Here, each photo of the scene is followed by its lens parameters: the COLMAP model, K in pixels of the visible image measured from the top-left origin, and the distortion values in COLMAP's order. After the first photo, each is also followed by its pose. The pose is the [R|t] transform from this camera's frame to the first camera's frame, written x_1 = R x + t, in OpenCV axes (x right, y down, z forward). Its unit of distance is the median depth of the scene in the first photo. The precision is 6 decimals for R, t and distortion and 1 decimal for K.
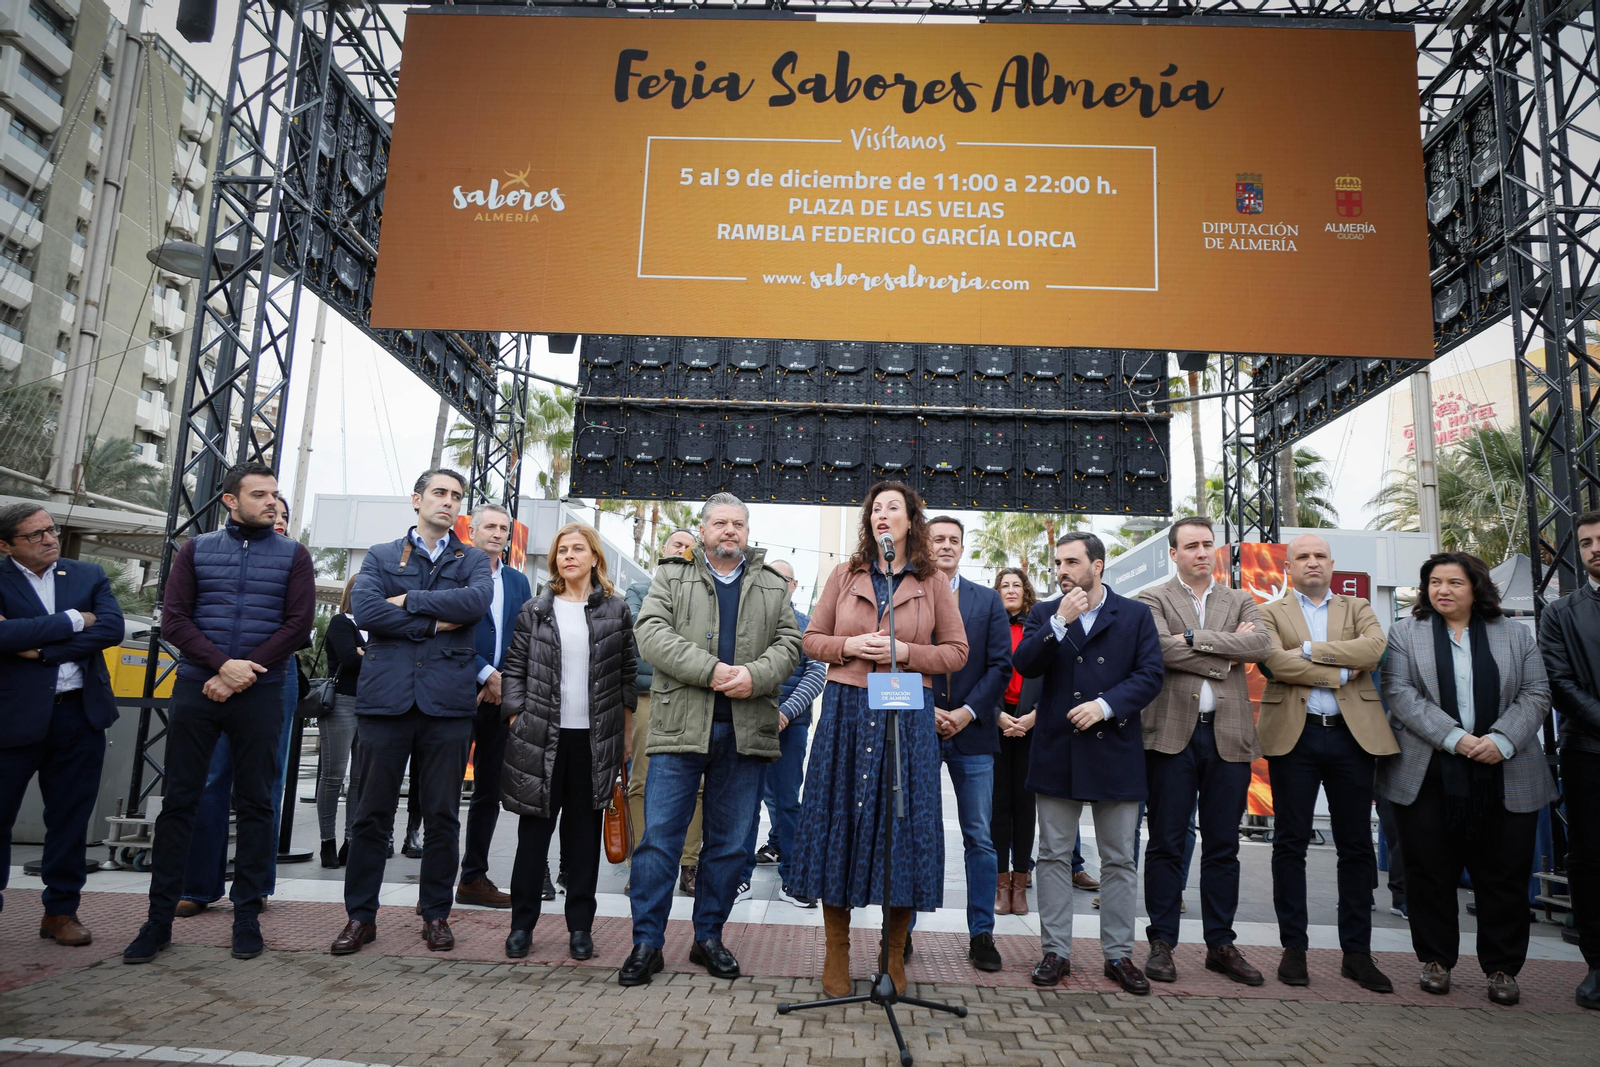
lens RADIAL K [[1046.3, 0, 787.0], [0, 1046.3, 539.8], [0, 0, 1]] dist [-0.017269, 0.014830]
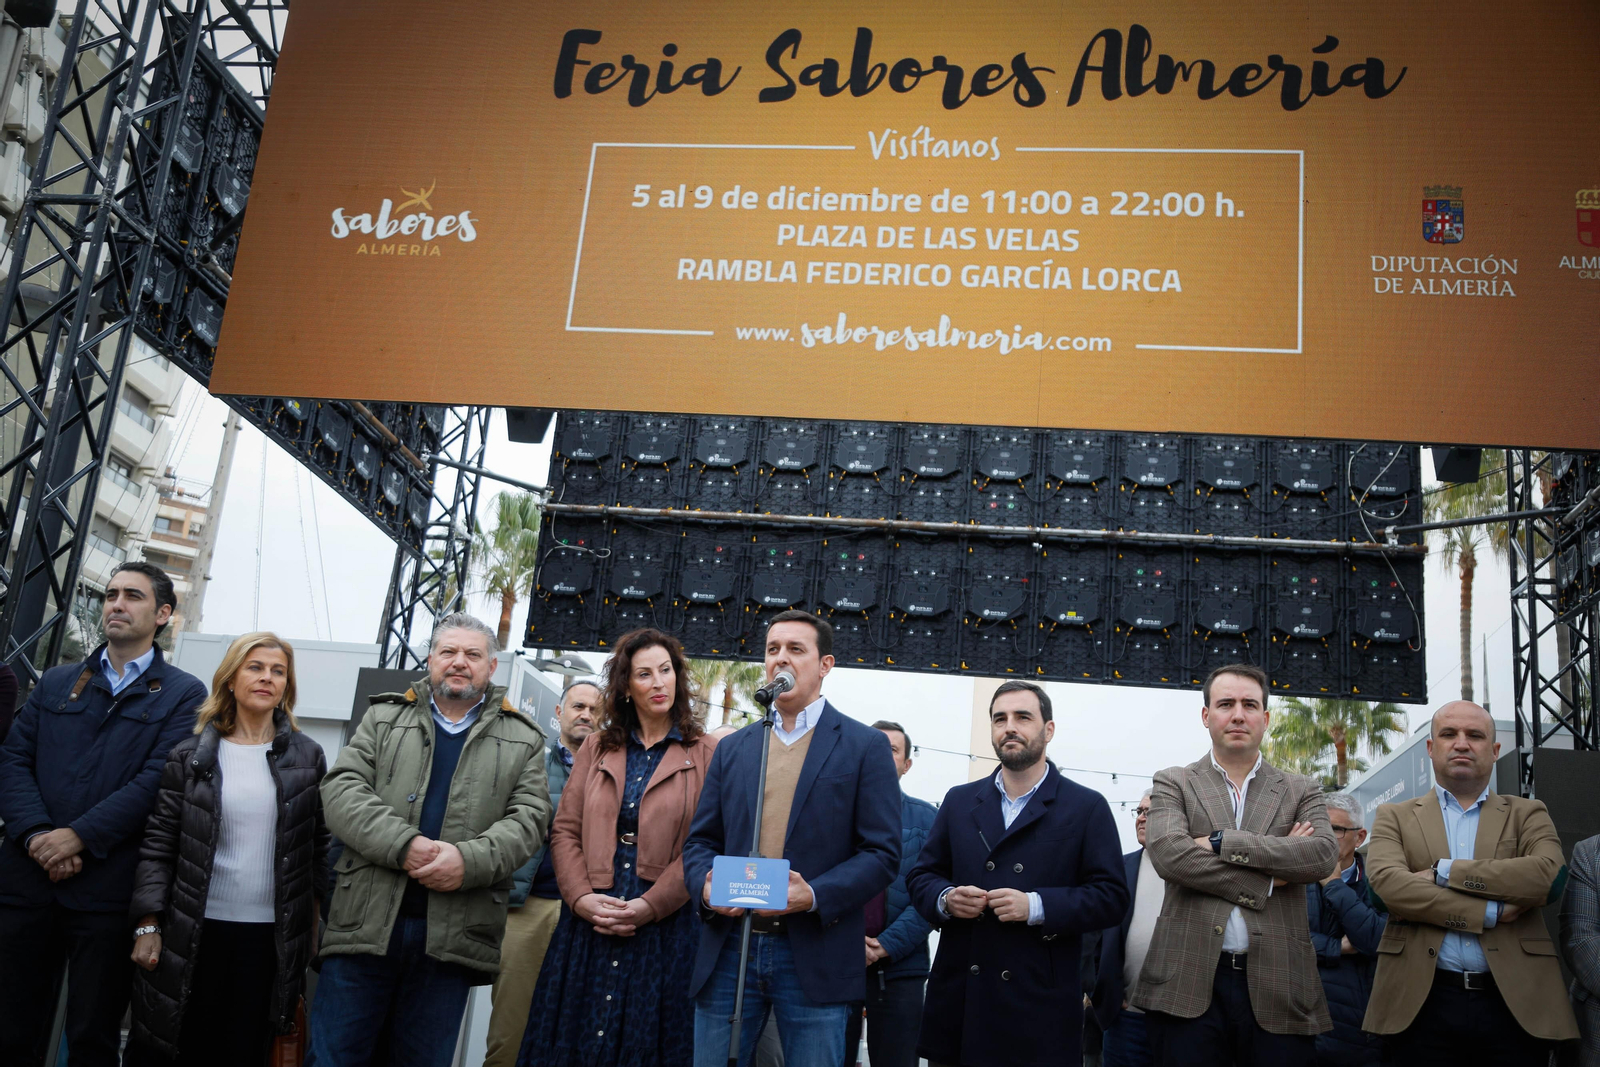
lens RADIAL K [[1586.3, 0, 765.2], [0, 1586.3, 529.8], [0, 0, 1]] dist [0.016538, 0.000000]
pose [[0.992902, 0.021579, -0.116962, 0.124188], [-0.037007, 0.990639, -0.131394, 0.025137], [0.113032, 0.134789, 0.984406, -0.048623]]
